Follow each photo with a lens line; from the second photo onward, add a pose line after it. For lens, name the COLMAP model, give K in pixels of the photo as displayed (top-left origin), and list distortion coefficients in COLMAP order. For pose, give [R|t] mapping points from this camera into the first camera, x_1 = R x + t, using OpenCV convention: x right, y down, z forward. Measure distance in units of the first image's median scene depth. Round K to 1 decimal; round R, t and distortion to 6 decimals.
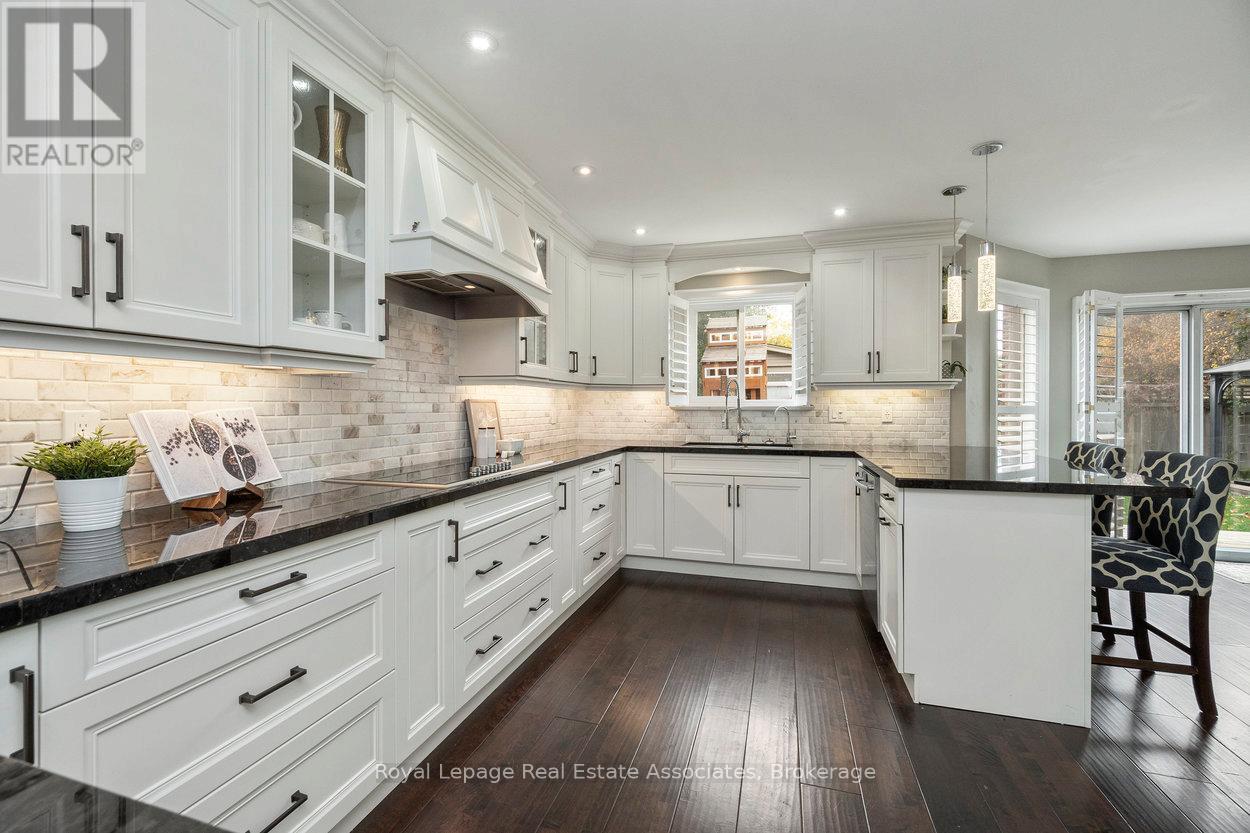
lens RADIAL K [[545.3, 0, 618.0], [0, 545.3, 411.2], [0, 0, 1]] dist [0.003260, 0.000359]
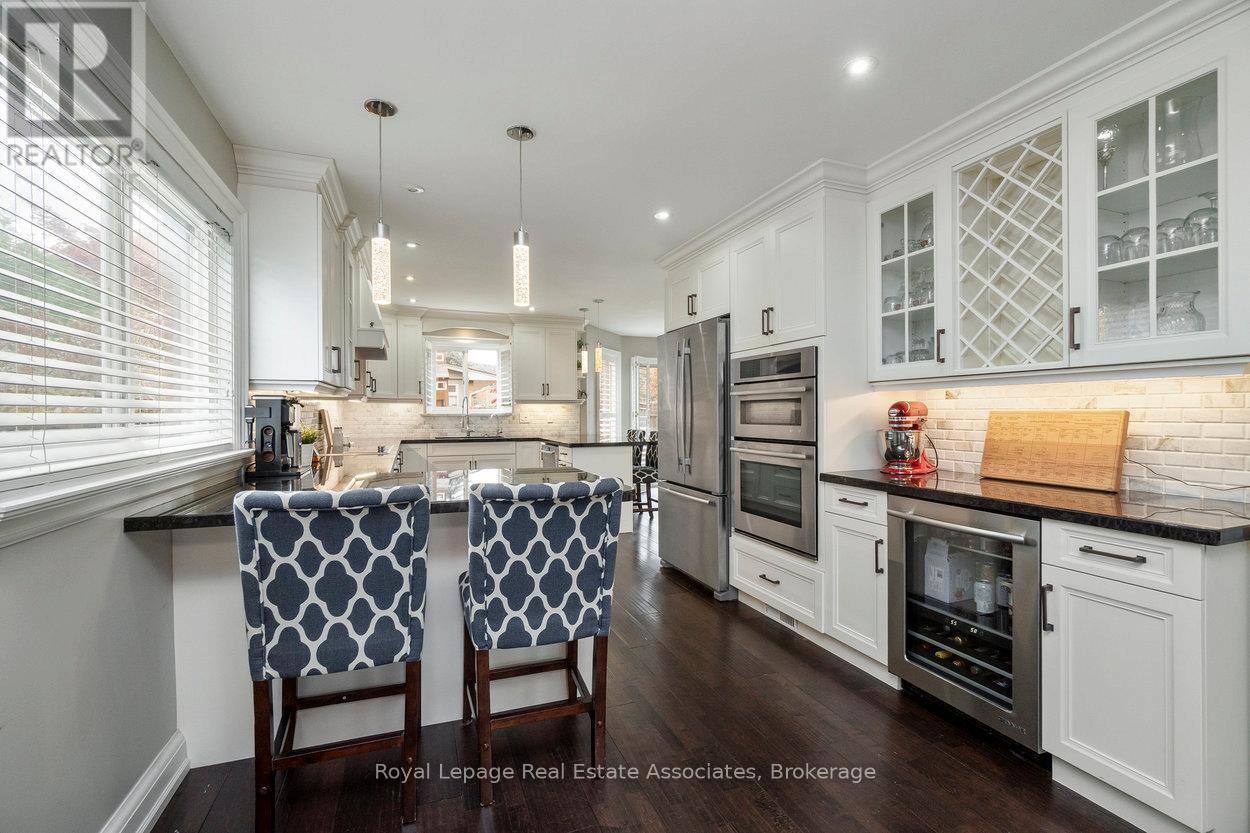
lens RADIAL K [[545.3, 0, 618.0], [0, 545.3, 411.2], [0, 0, 1]] dist [0.003260, 0.000359]
pose [[0.791185, 0.001316, 0.611575, -0.456723], [0.007142, 0.999910, -0.011391, 0.005976], [-0.611535, 0.013380, 0.791104, -0.593172]]
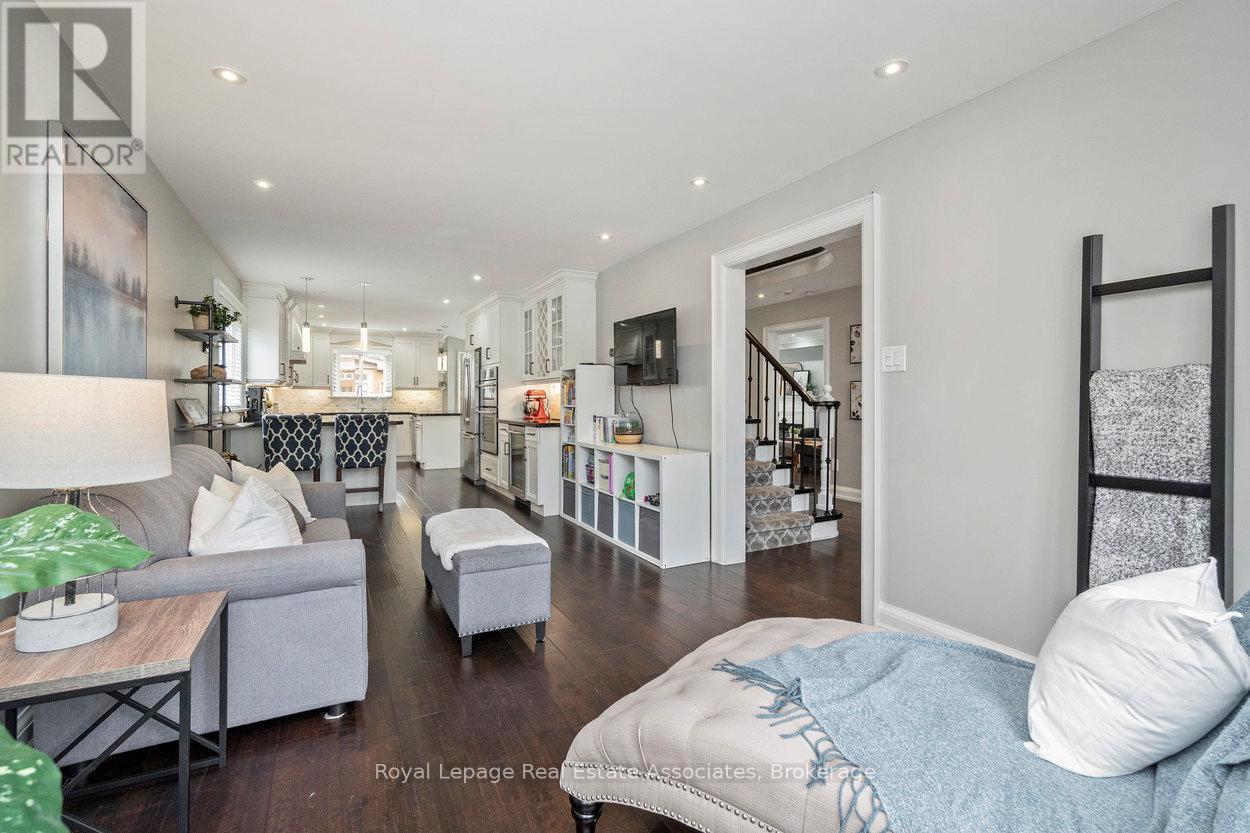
lens RADIAL K [[569.2, 0, 625.1], [0, 569.2, 393.6], [0, 0, 1]] dist [-0.000317, -0.000054]
pose [[0.715111, 0.011311, 0.698919, -0.793236], [0.004705, 0.999769, -0.020995, 0.040574], [-0.698995, 0.018302, 0.714892, -1.811421]]
